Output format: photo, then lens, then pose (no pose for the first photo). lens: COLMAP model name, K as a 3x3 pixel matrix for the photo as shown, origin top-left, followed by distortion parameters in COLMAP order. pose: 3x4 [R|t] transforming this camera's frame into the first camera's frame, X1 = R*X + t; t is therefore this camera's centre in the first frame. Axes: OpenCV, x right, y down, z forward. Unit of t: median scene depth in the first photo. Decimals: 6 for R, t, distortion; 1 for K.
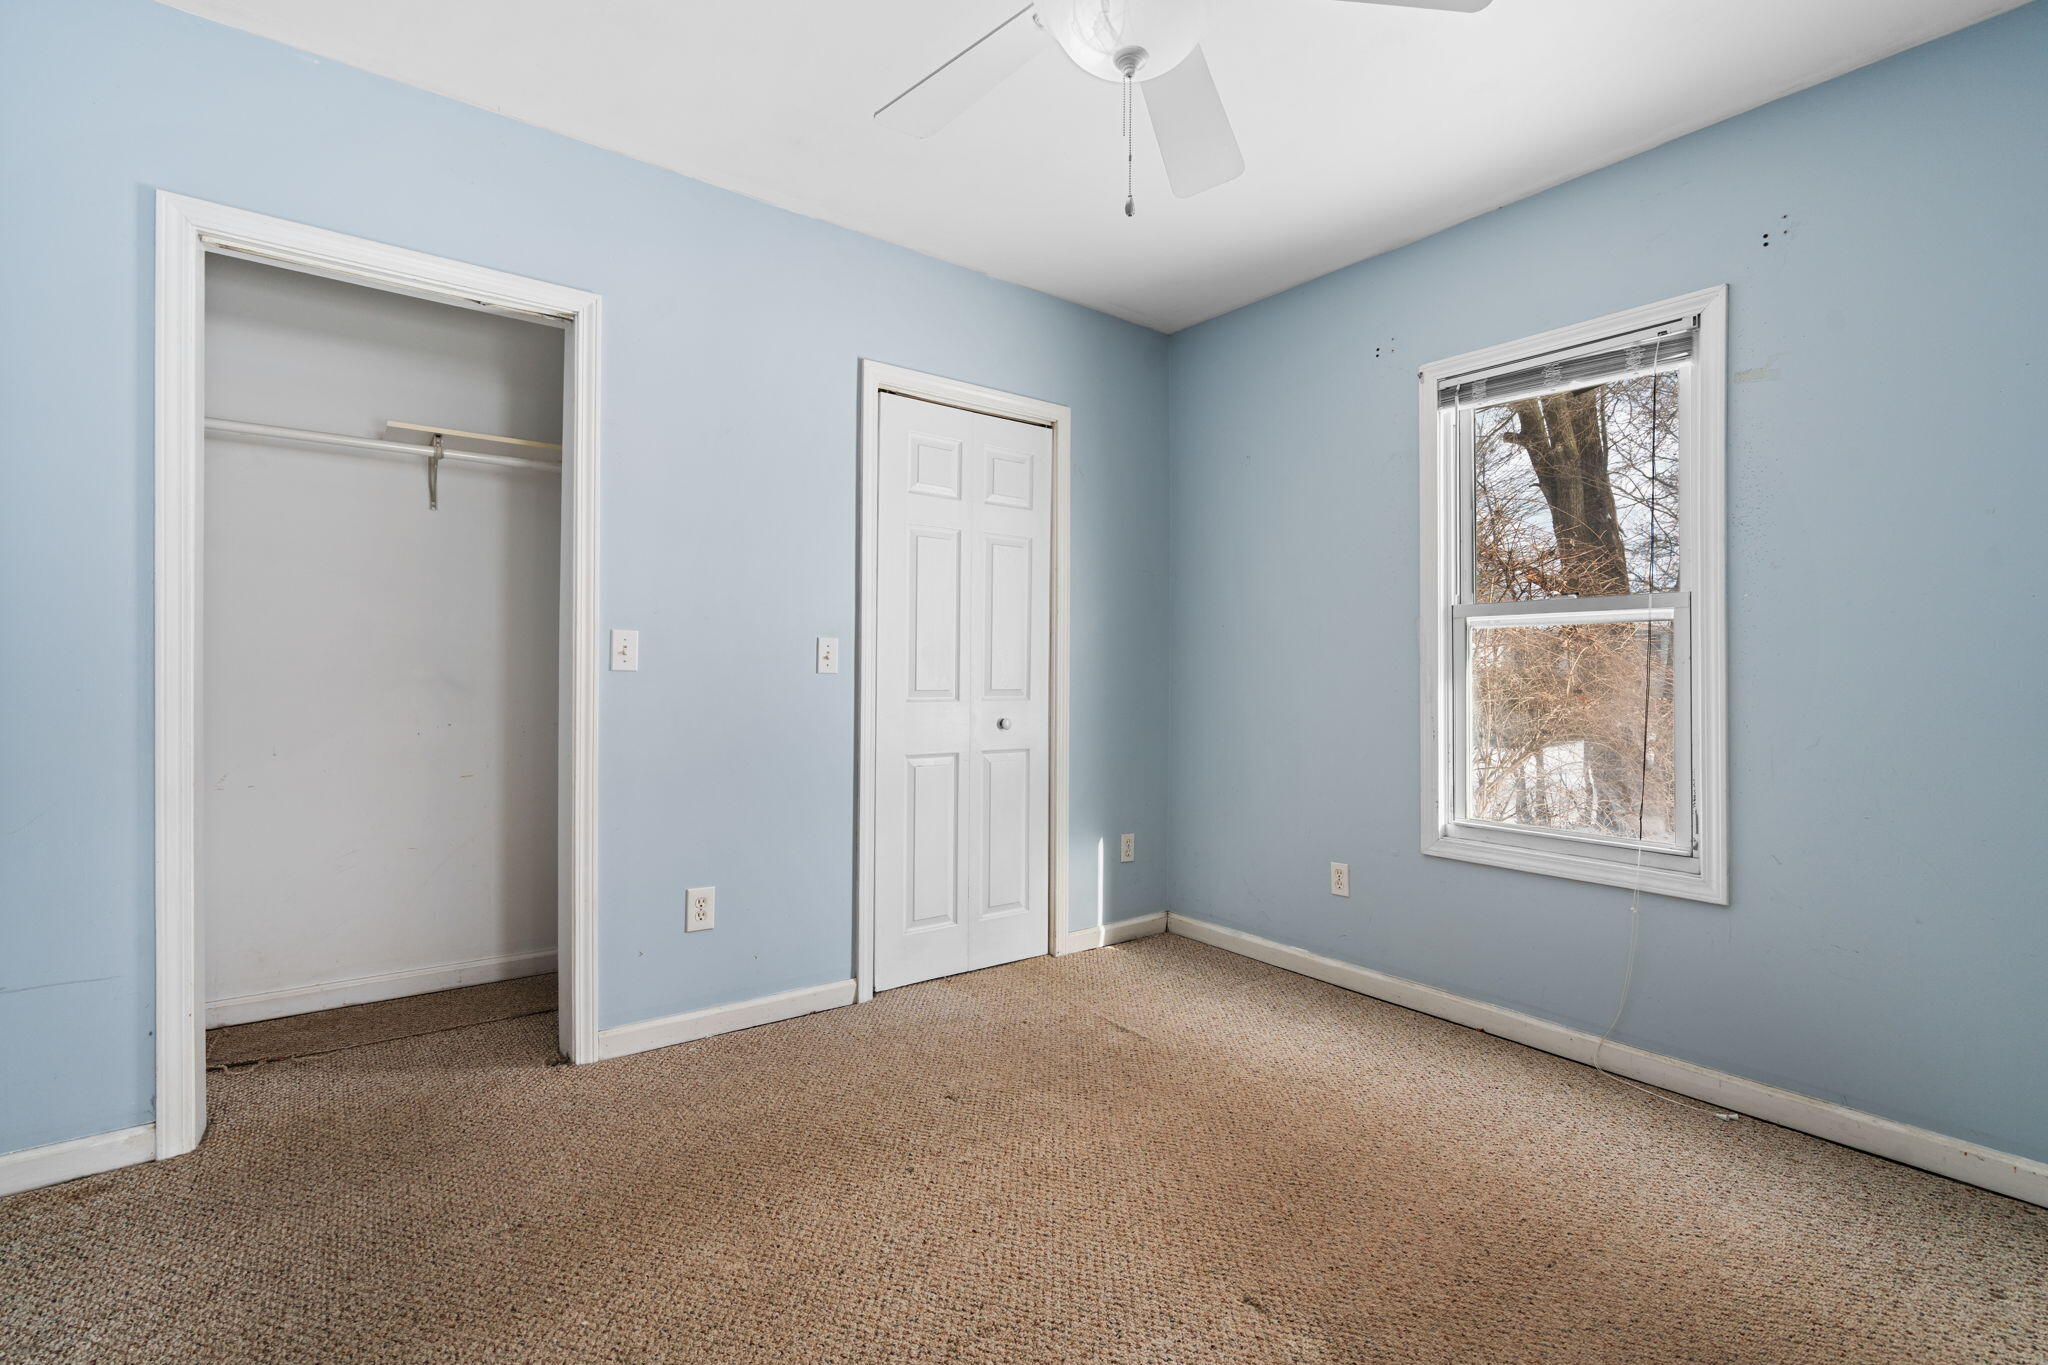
lens RADIAL K [[919.7, 0, 1024.0], [0, 919.7, 682.5], [0, 0, 1]] dist [-0.013967, 0.004083]
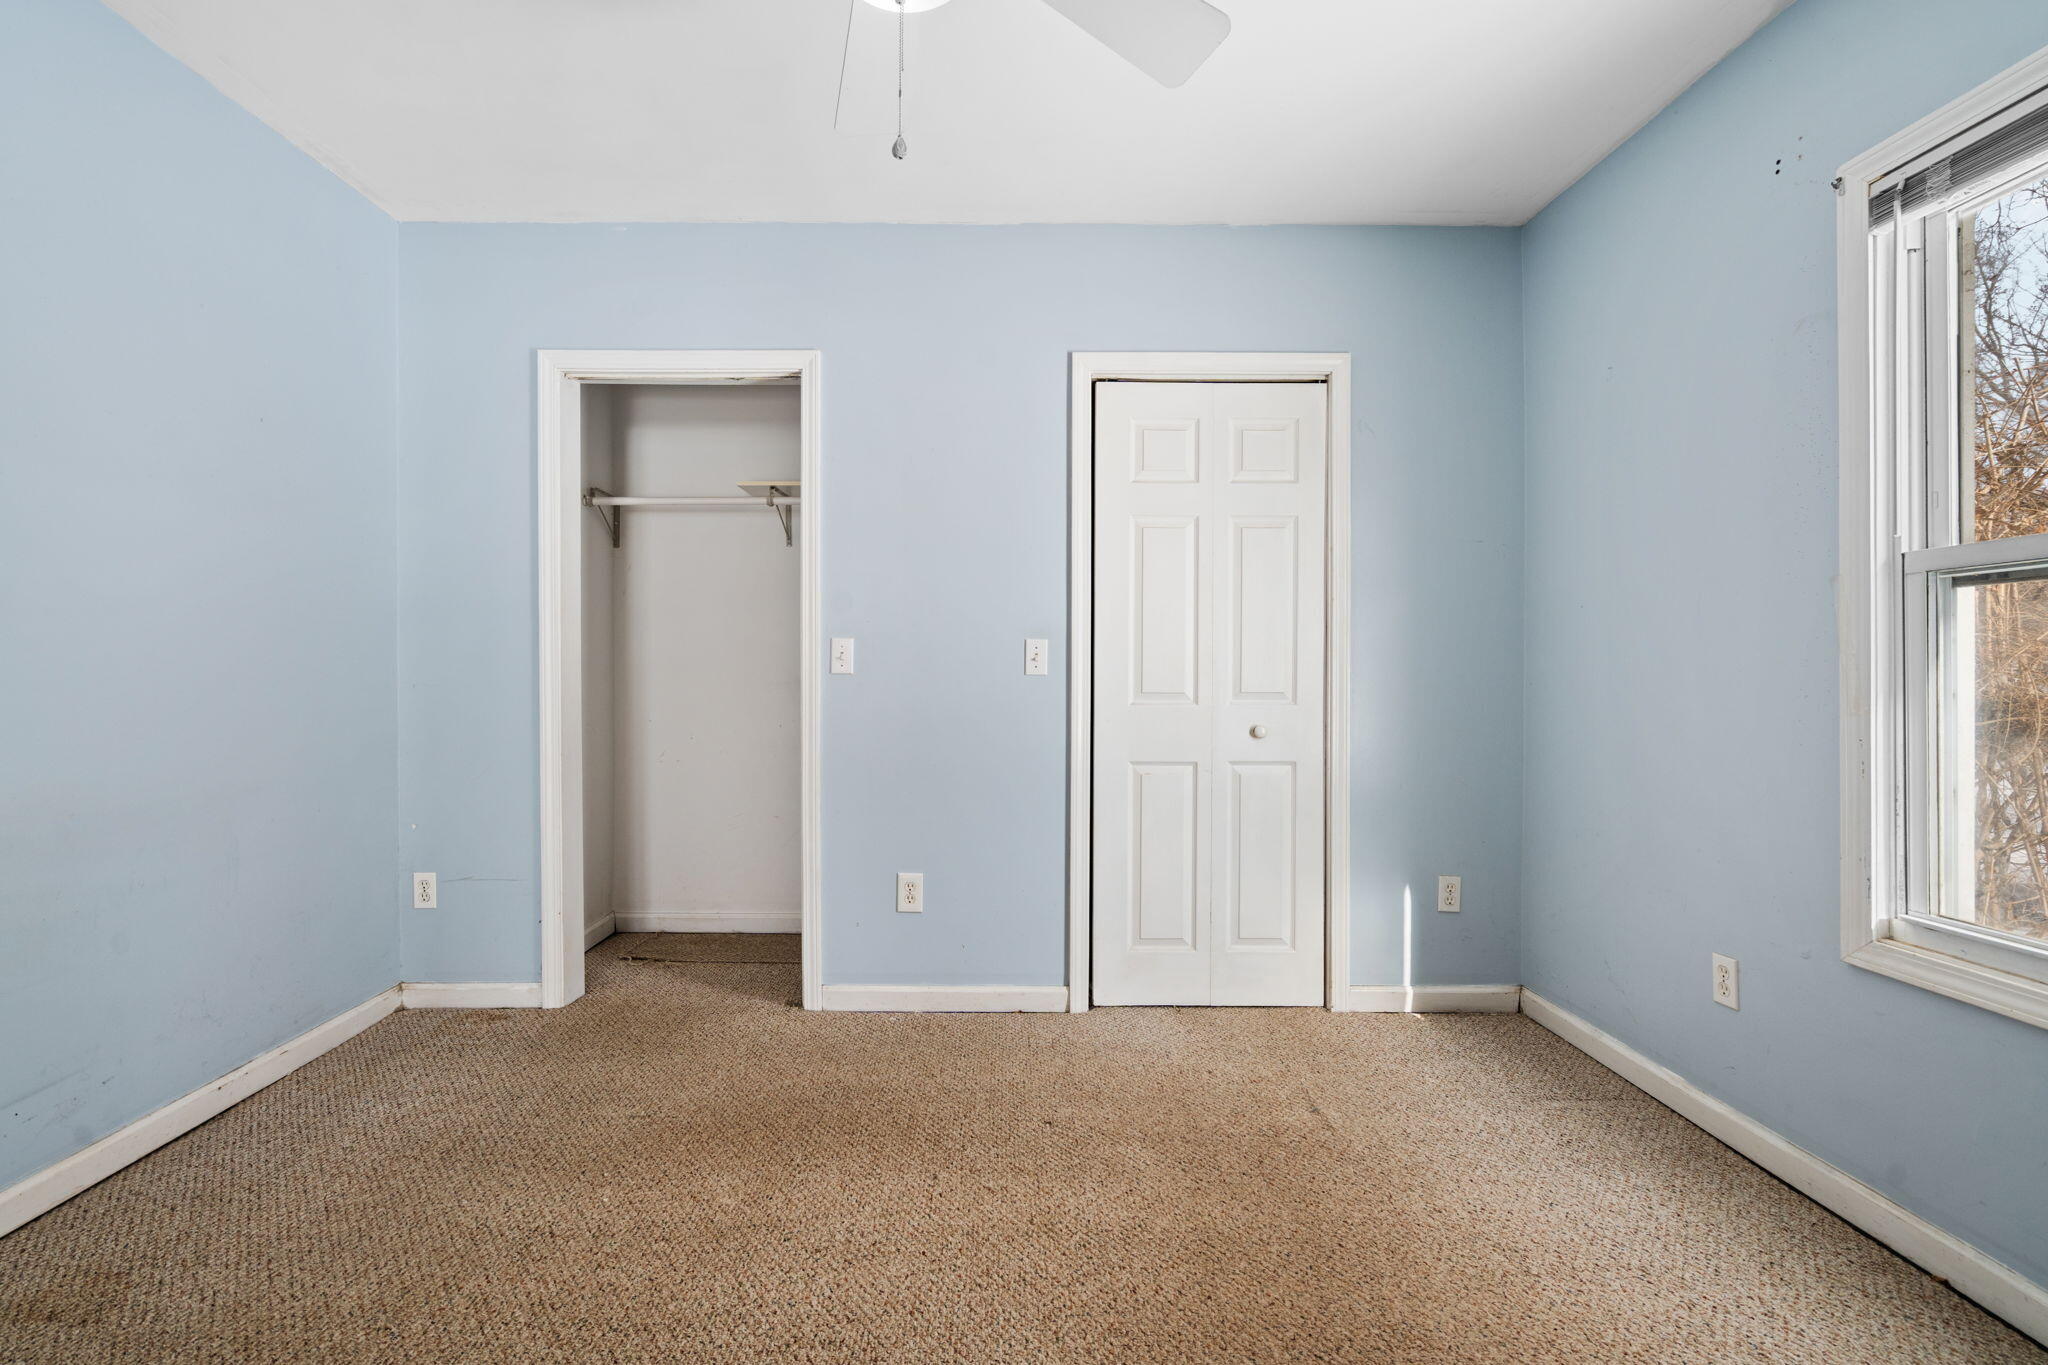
lens RADIAL K [[939.9, 0, 1018.4], [0, 939.9, 689.5], [0, 0, 1]] dist [-0.012236, 0.004293]
pose [[0.796279, 0.001540, -0.604927, 0.382774], [-0.000737, 0.999998, 0.001575, 0.003894], [0.604929, -0.000808, 0.796279, 0.172127]]
